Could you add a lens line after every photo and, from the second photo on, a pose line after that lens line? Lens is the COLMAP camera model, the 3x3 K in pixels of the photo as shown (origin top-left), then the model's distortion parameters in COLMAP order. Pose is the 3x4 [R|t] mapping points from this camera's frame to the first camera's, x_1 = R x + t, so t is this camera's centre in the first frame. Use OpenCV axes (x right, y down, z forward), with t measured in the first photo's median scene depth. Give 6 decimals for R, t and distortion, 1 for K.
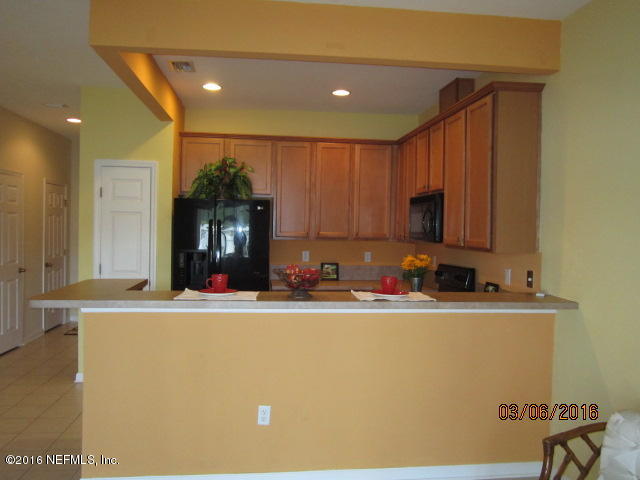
lens RADIAL K [[524.0, 0, 321.2], [0, 524.0, 240.9], [0, 0, 1]] dist [-0.043282, 0.014950]
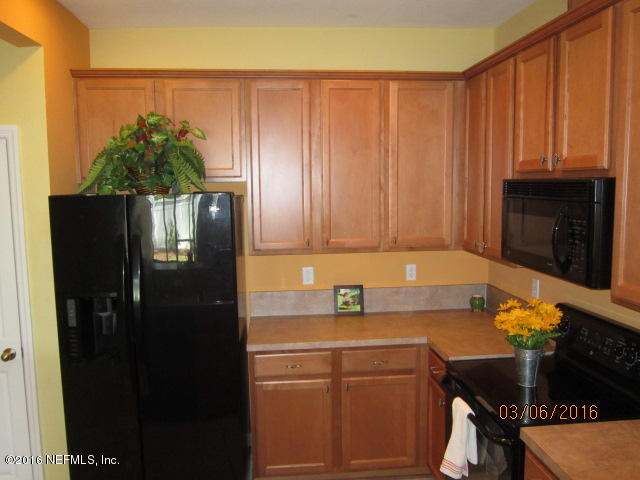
lens RADIAL K [[524.0, 0, 321.2], [0, 524.0, 240.9], [0, 0, 1]] dist [-0.043282, 0.014950]
pose [[0.999258, -0.028059, -0.026385, 0.002541], [0.030136, 0.996181, 0.081943, -0.063728], [0.023985, -0.082677, 0.996288, 0.436615]]
